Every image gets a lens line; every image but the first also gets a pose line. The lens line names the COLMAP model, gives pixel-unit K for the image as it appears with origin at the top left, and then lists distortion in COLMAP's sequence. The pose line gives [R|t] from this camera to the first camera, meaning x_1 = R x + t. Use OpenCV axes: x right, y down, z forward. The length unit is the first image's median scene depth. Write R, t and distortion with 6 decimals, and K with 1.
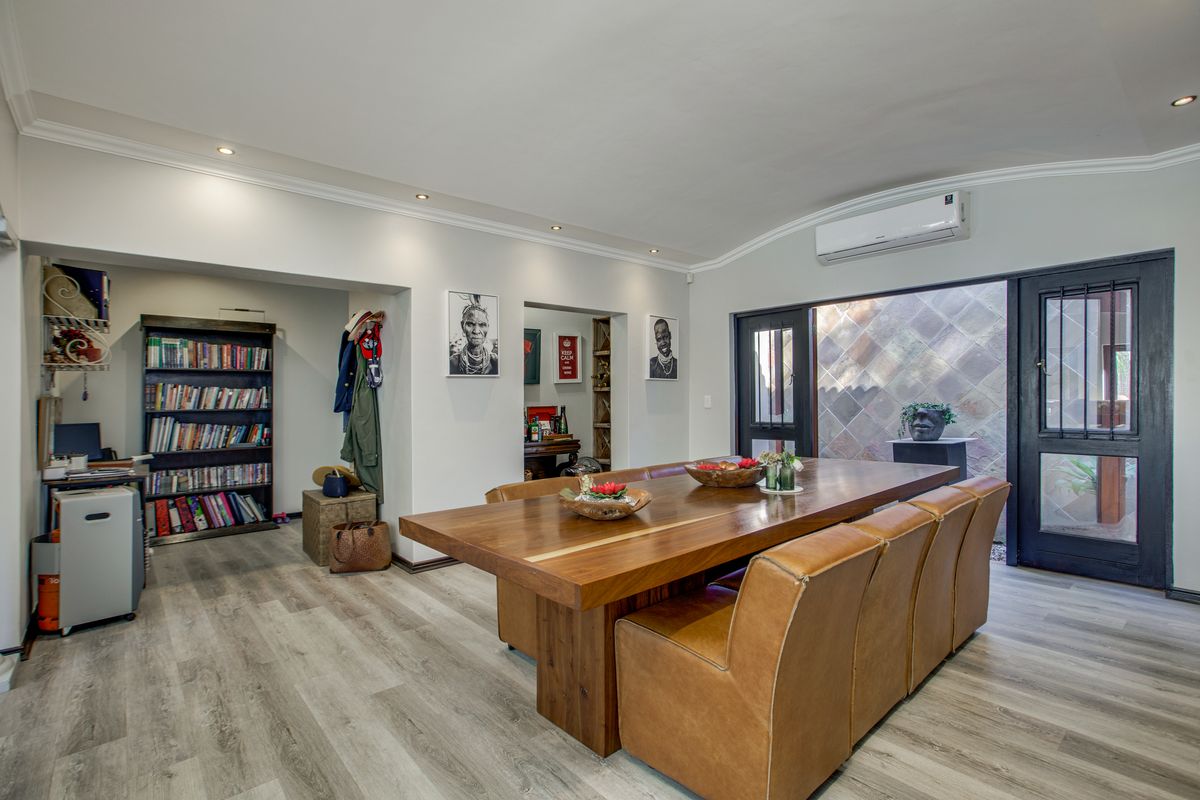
lens RADIAL K [[549.7, 0, 590.6], [0, 549.7, 398.5], [0, 0, 1]] dist [-0.019171, 0.000565]
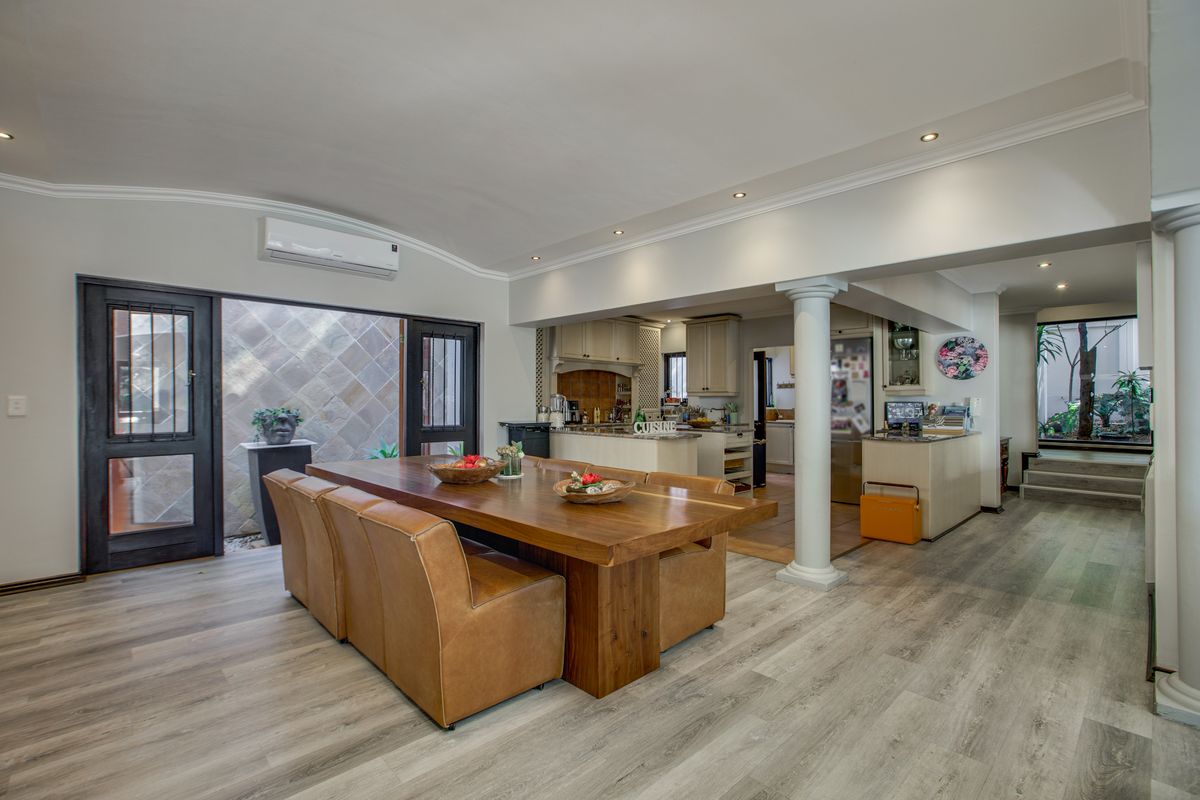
lens RADIAL K [[549.7, 0, 599.4], [0, 549.7, 402.8], [0, 0, 1]] dist [-0.019171, 0.000565]
pose [[-0.048890, 0.014111, 0.998704, -0.484059], [-0.006875, 0.999872, -0.014464, 0.007978], [-0.998780, -0.007573, -0.048787, 0.441782]]
